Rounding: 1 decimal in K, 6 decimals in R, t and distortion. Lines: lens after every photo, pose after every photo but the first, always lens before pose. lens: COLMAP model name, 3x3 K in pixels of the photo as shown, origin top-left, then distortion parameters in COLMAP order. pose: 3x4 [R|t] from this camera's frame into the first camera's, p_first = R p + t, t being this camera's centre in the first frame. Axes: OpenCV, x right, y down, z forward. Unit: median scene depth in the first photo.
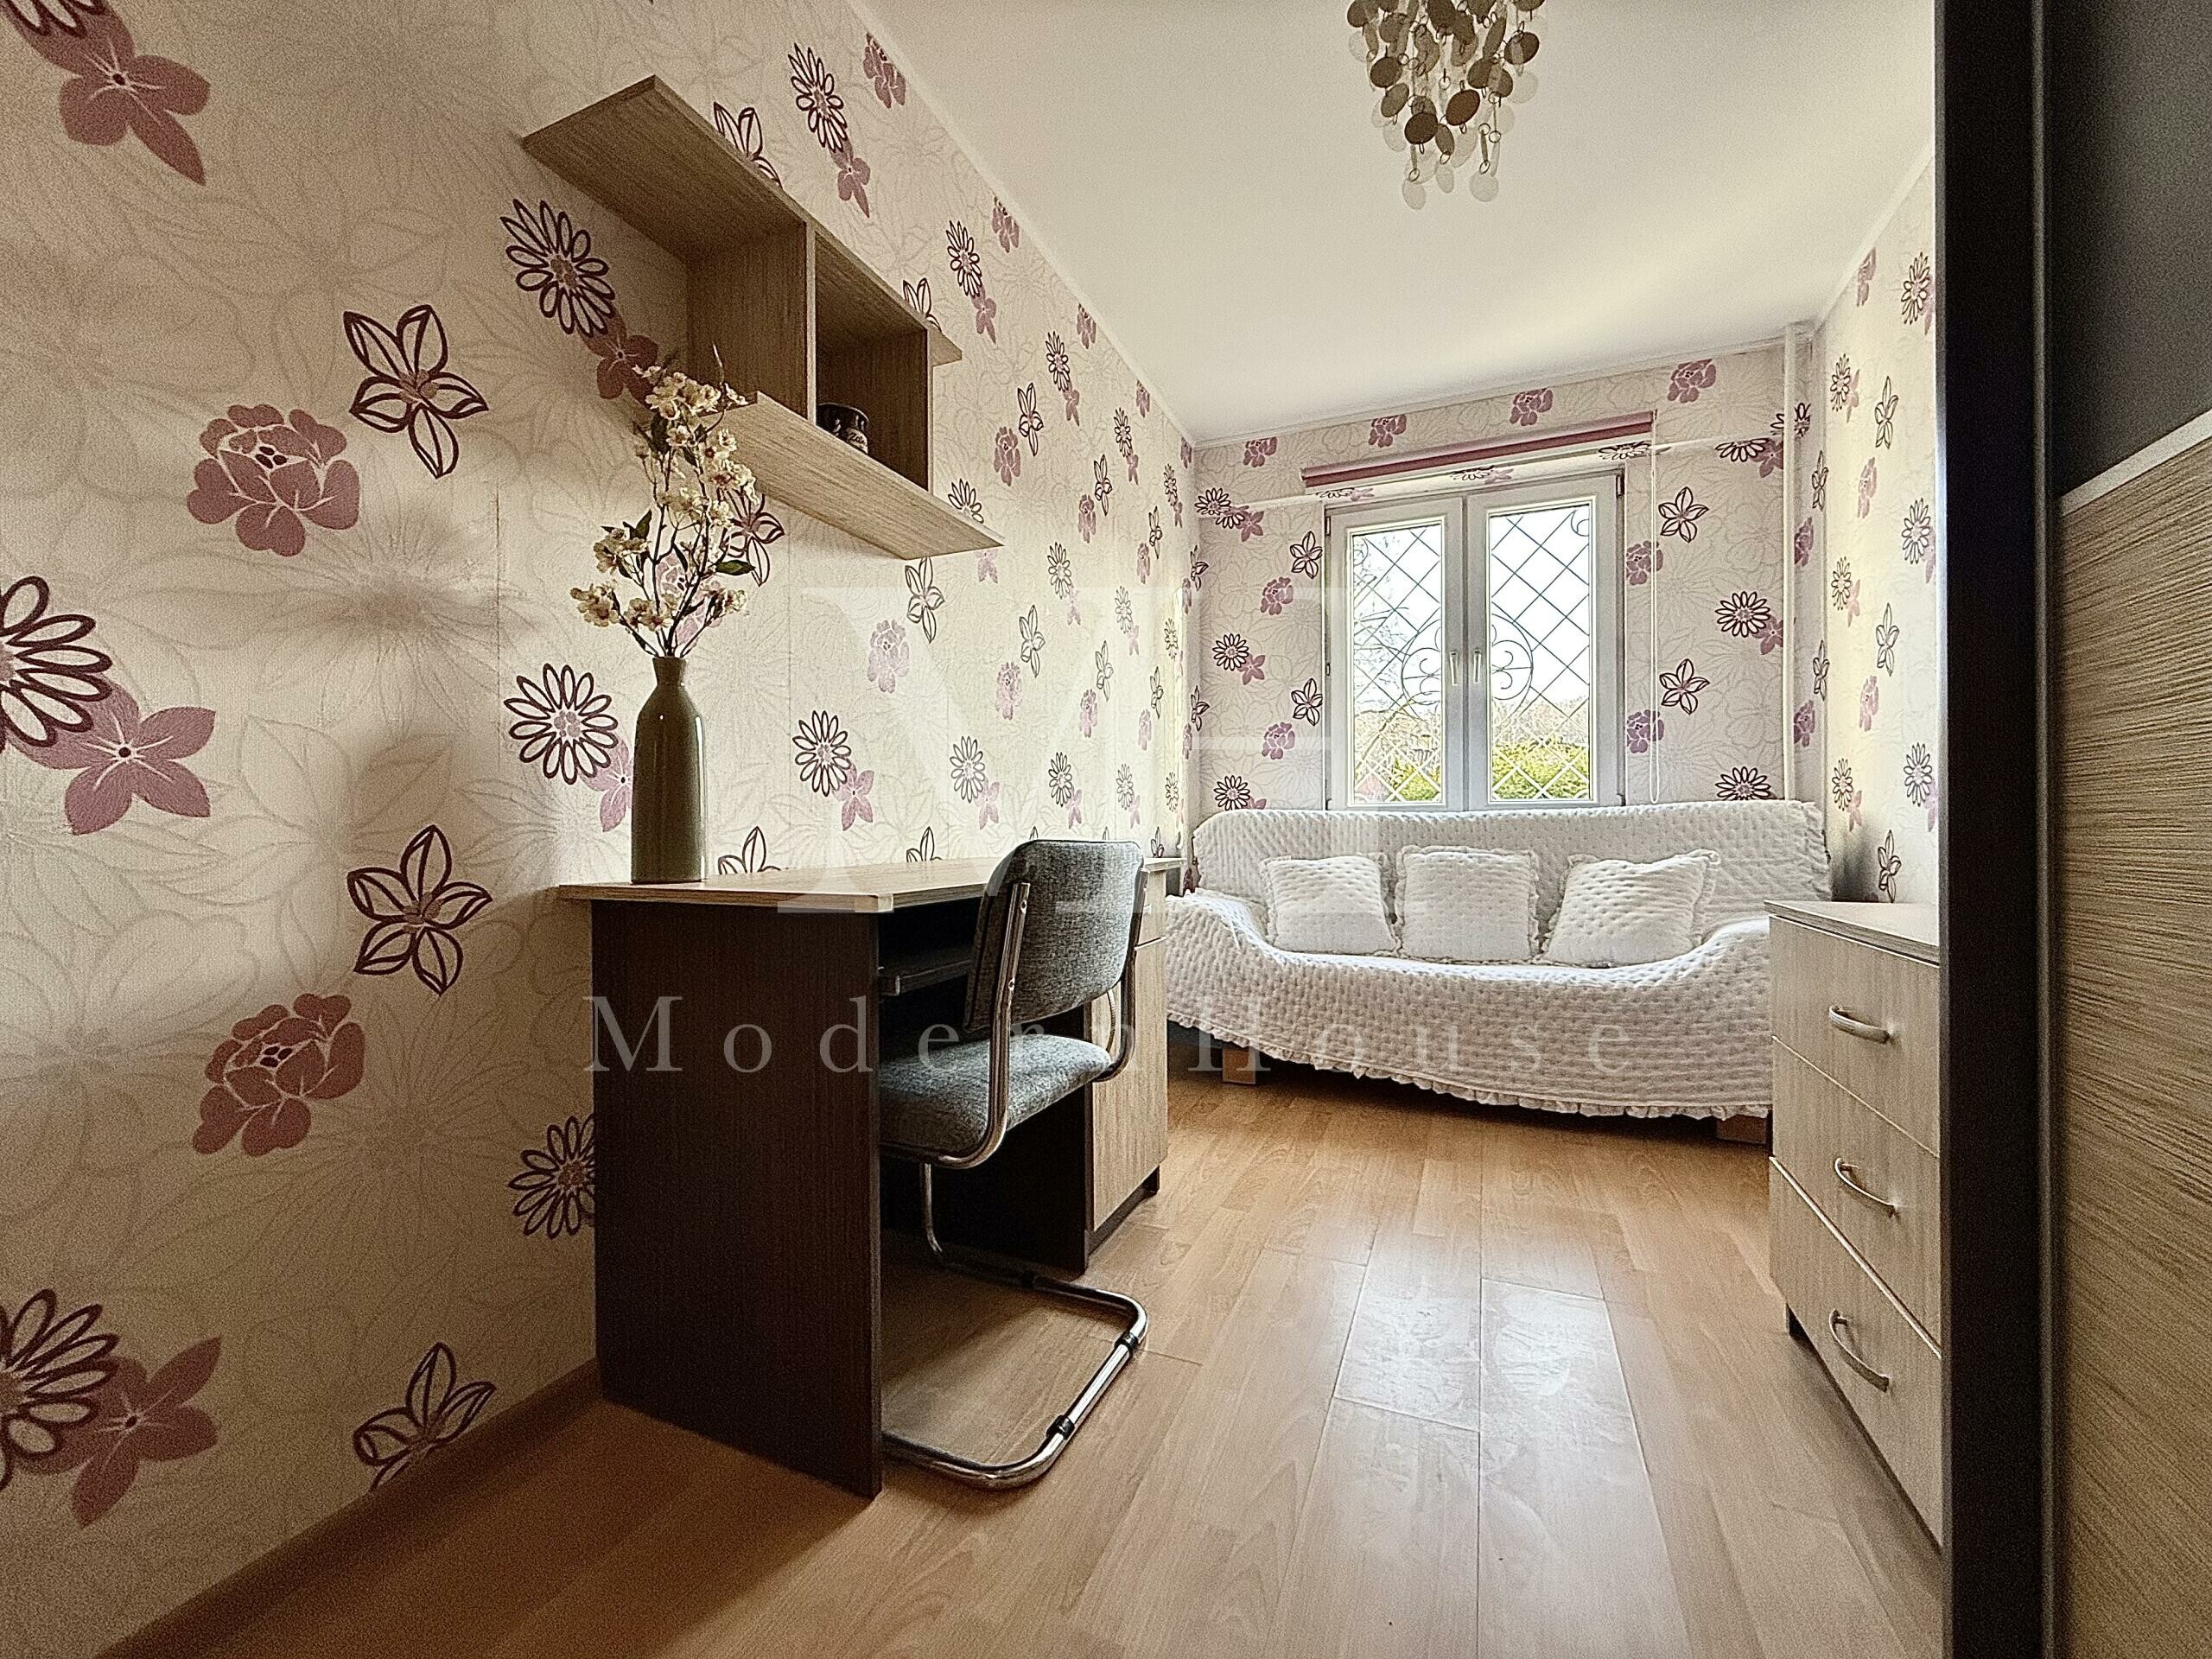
lens RADIAL K [[887.3, 0, 1097.3], [0, 887.3, 827.1], [0, 0, 1]] dist [0.007735, -0.000170]
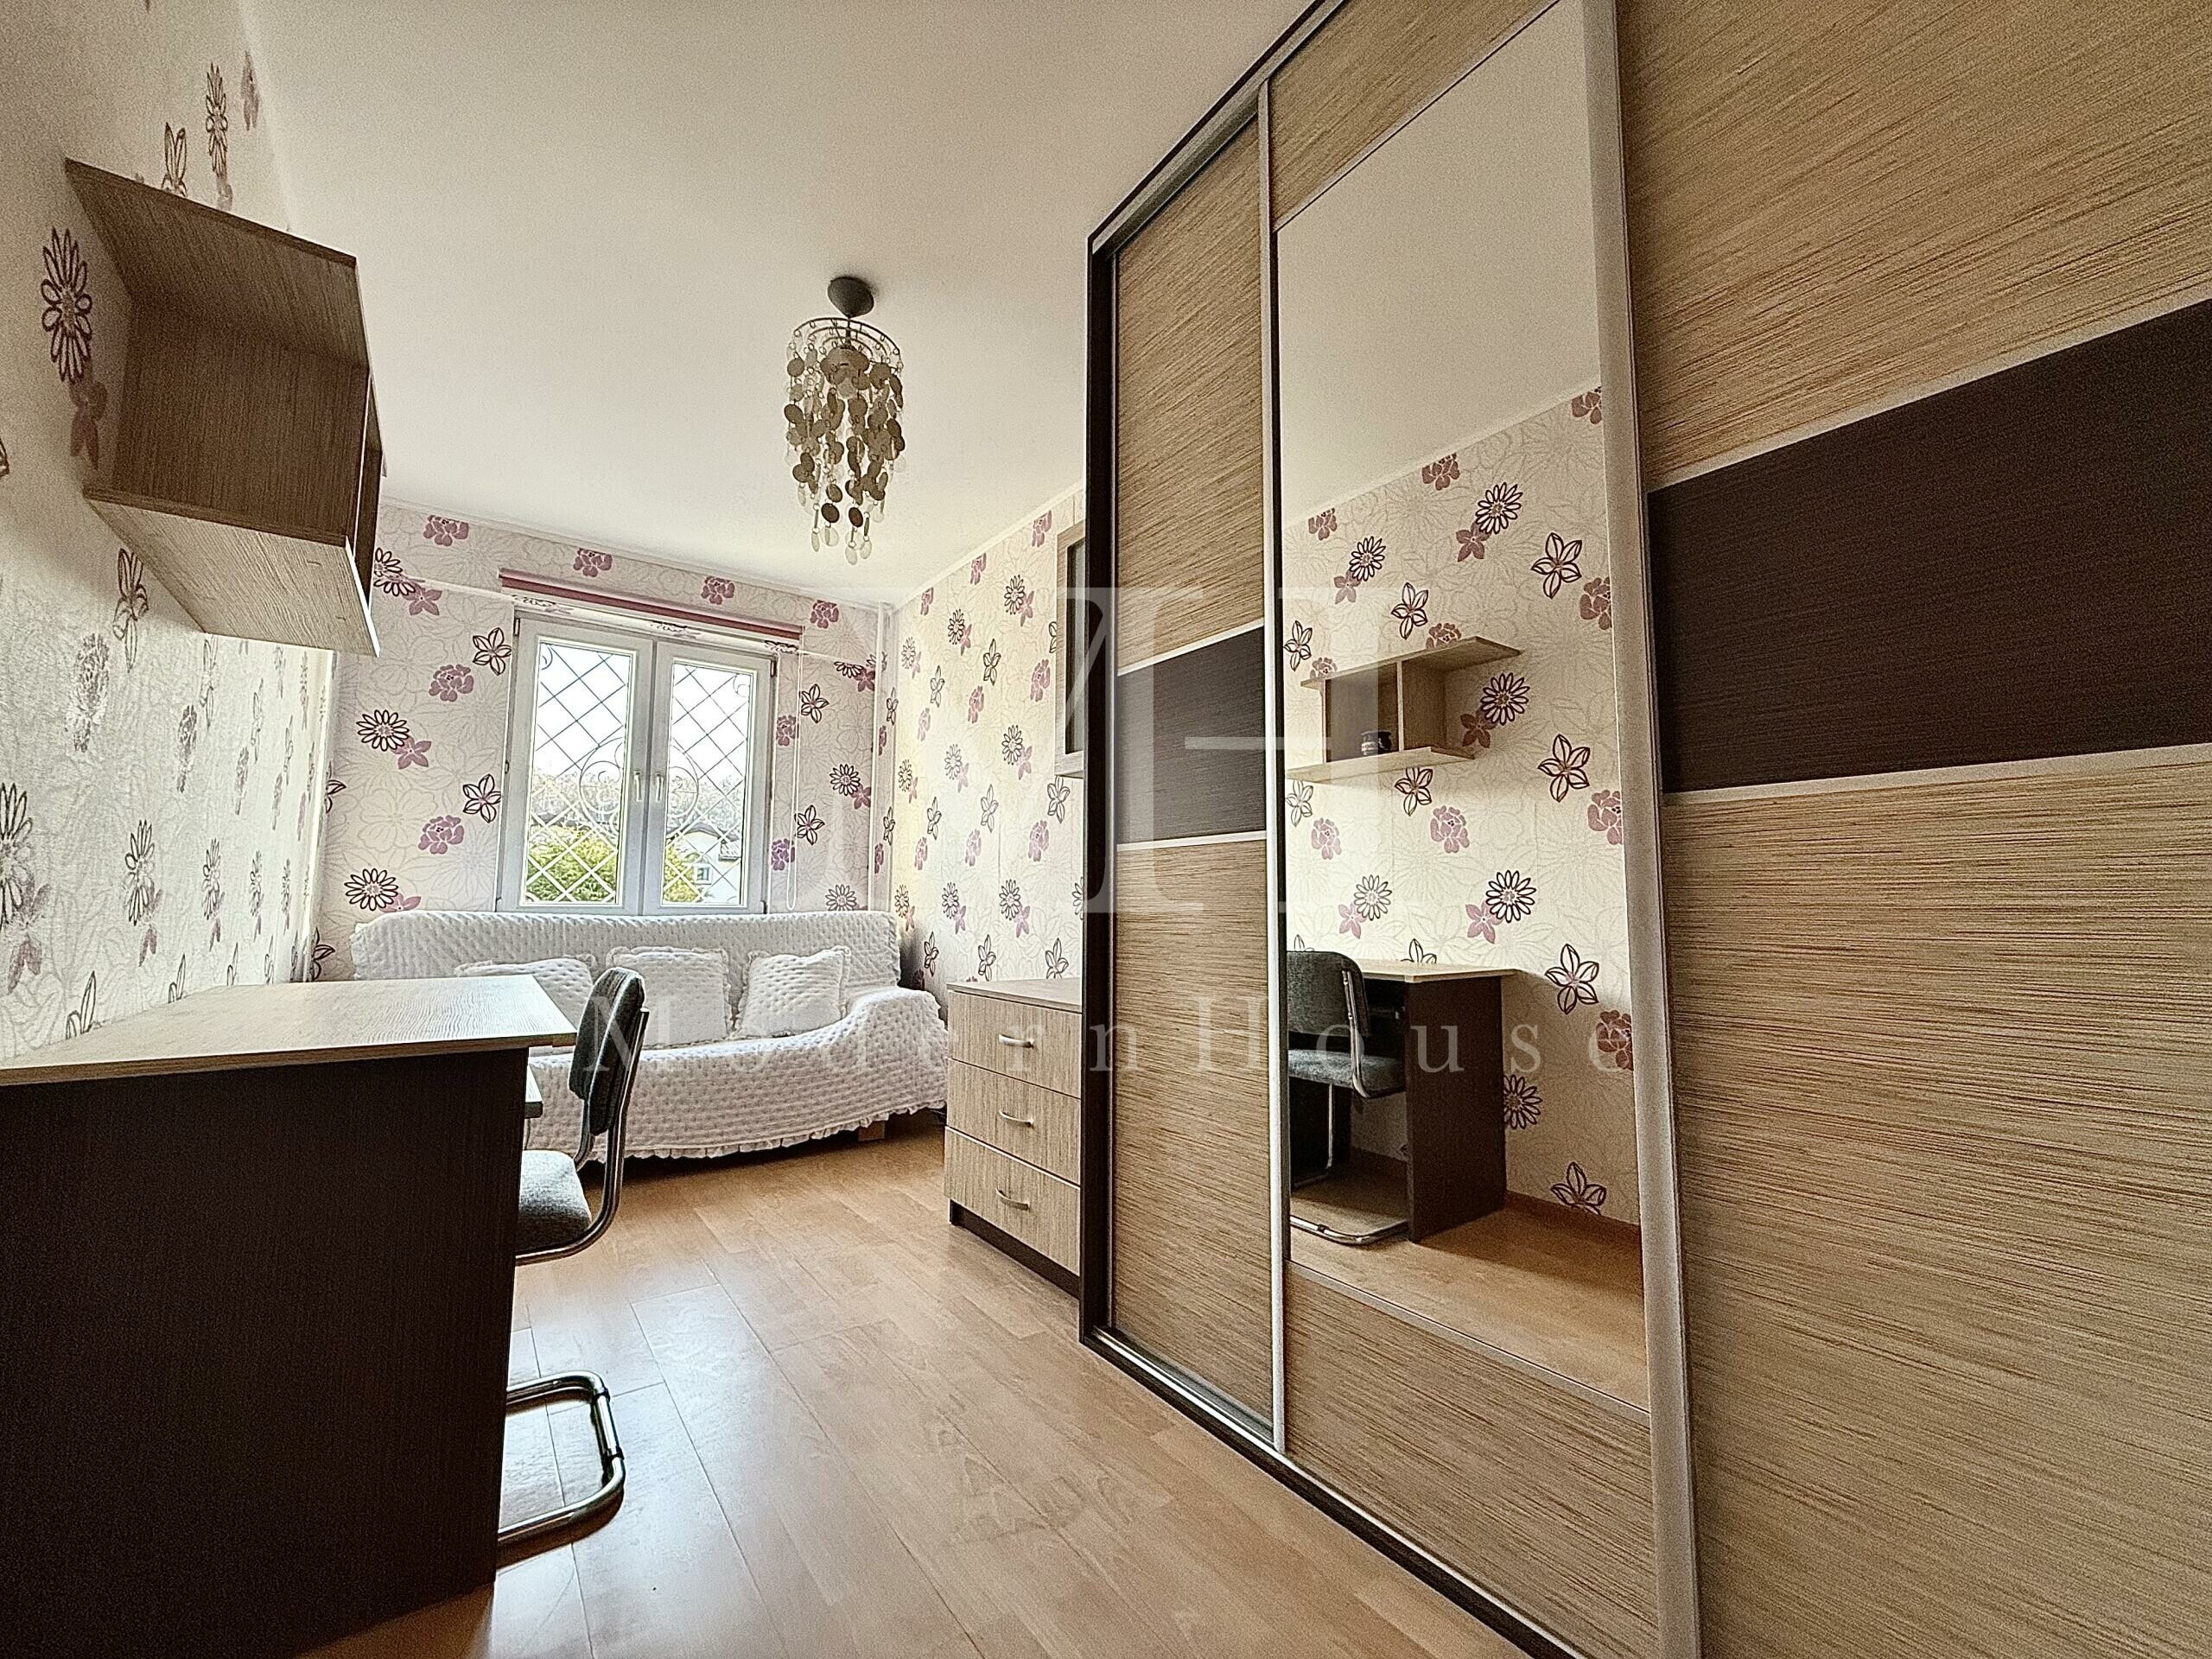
lens RADIAL K [[887.3, 0, 1097.3], [0, 887.3, 827.1], [0, 0, 1]] dist [0.007735, -0.000170]
pose [[0.506154, 0.086882, 0.858056, -0.288394], [-0.012457, 0.995546, -0.093455, -0.029382], [-0.862353, 0.036614, 0.504981, -0.081095]]
